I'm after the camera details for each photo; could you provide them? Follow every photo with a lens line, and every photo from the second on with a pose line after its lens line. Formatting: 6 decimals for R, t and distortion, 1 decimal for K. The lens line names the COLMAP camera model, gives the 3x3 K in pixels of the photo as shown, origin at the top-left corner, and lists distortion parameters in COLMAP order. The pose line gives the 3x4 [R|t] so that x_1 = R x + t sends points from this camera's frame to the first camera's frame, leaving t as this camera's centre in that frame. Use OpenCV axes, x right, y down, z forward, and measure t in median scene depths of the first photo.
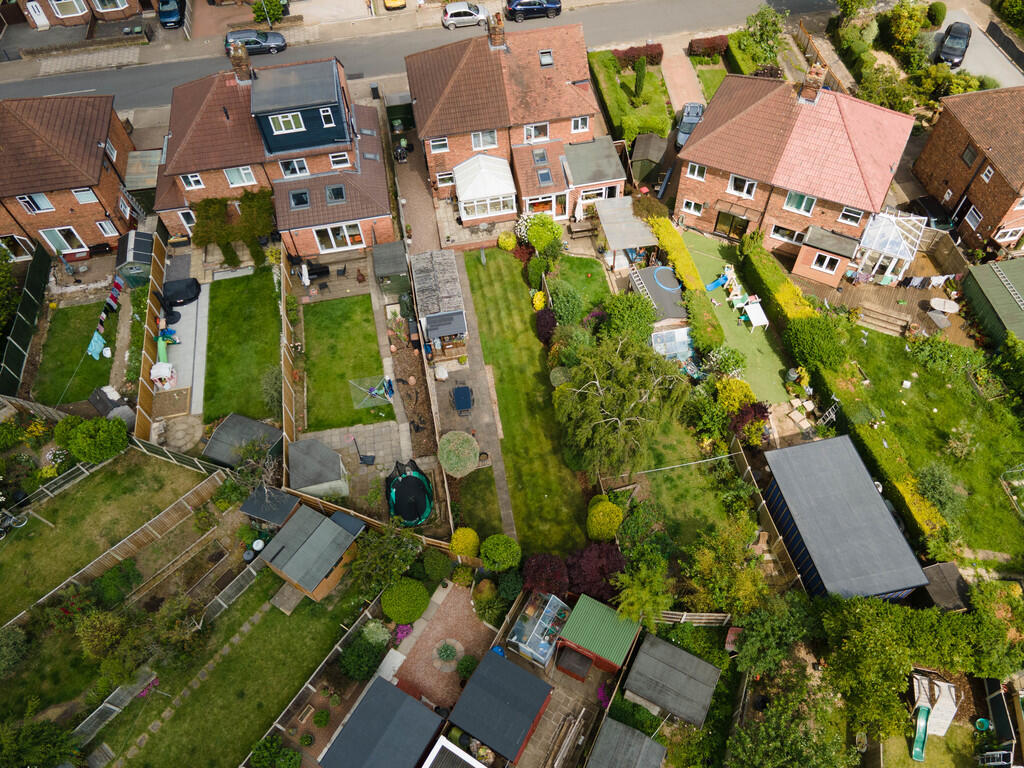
lens RADIAL K [[751.4, 0, 513.8], [0, 751.4, 393.3], [0, 0, 1]] dist [0.039707, -0.001119]
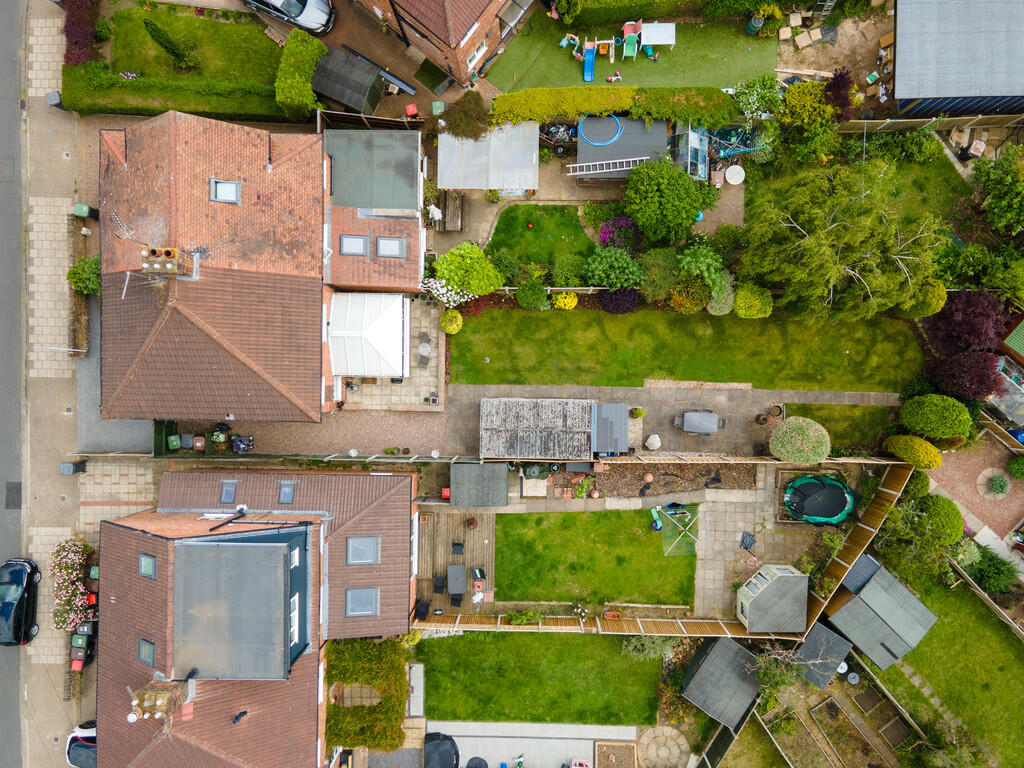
lens RADIAL K [[735.6, 0, 513.4], [0, 735.6, 390.9], [0, 0, 1]] dist [0.047096, 0.000842]
pose [[0.193894, -0.980924, 0.013934, -0.074418], [0.827522, 0.171167, 0.534704, -0.534277], [-0.526889, -0.092145, 0.844924, 0.366166]]
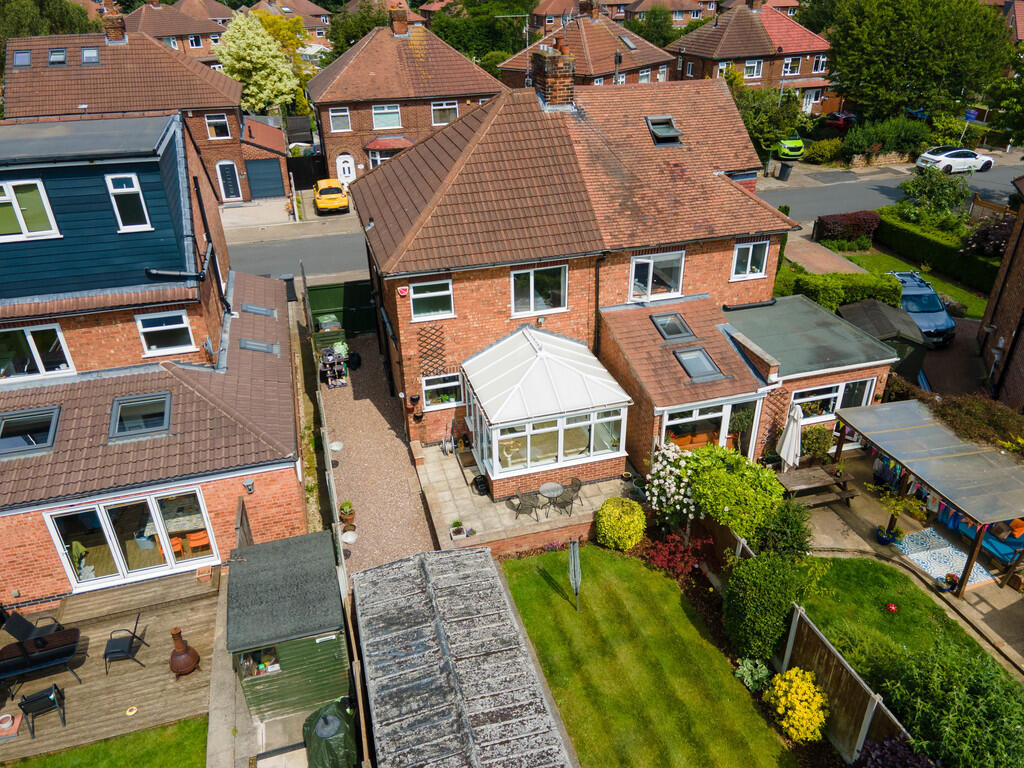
lens RADIAL K [[751.4, 0, 513.8], [0, 751.4, 393.3], [0, 0, 1]] dist [0.039707, -0.001119]
pose [[0.994781, -0.032449, 0.096731, -0.095772], [0.072306, 0.893108, -0.443993, -0.102640], [-0.071984, 0.448671, 0.890793, 0.662672]]
